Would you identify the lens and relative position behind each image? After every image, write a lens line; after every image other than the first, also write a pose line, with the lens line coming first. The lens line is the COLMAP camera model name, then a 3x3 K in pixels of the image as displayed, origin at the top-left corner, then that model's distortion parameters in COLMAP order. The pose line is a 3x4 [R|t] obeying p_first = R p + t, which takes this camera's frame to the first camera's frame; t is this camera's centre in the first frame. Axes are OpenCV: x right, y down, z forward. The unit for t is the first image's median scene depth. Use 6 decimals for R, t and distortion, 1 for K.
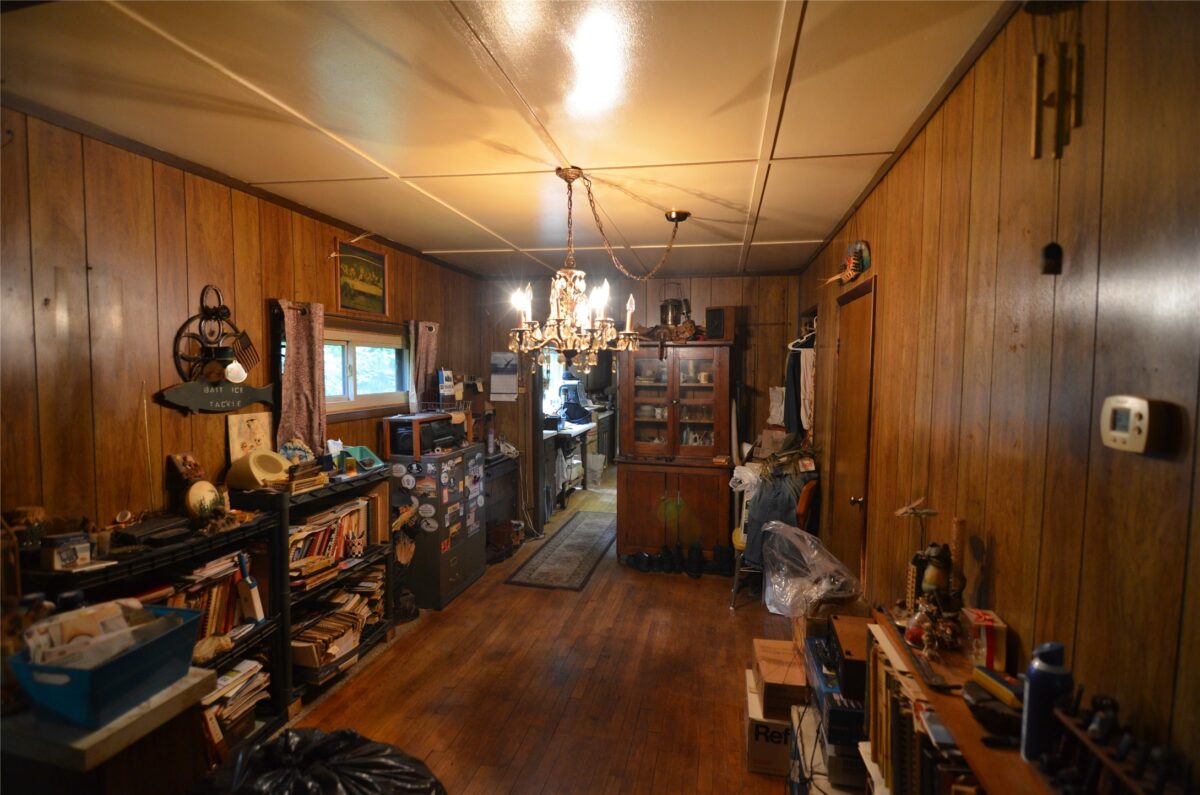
lens RADIAL K [[572.5, 0, 591.8], [0, 572.5, 404.2], [0, 0, 1]] dist [-0.016225, -0.004453]
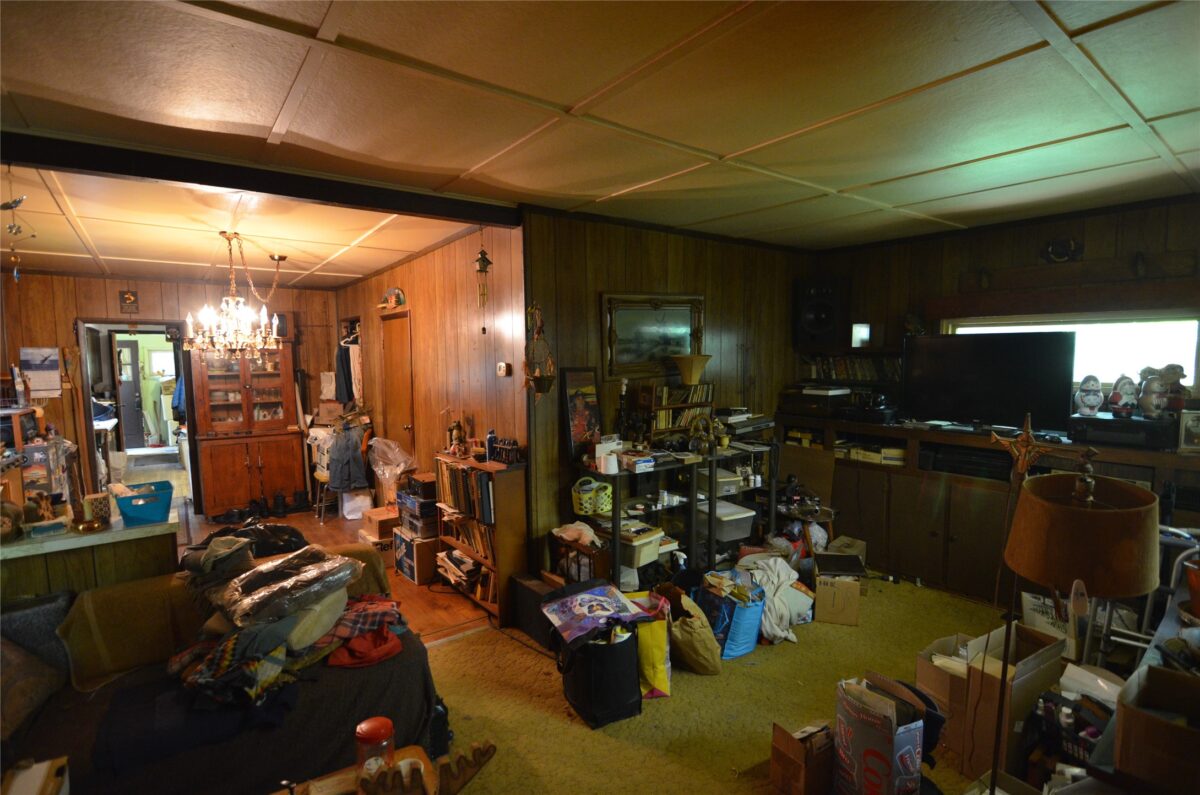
lens RADIAL K [[572.5, 0, 599.9], [0, 572.5, 405.0], [0, 0, 1]] dist [-0.016225, -0.004453]
pose [[0.639827, -0.080099, 0.764333, -0.327156], [0.065370, 0.996622, 0.049720, 0.025069], [-0.765733, 0.018152, 0.642902, -0.406143]]
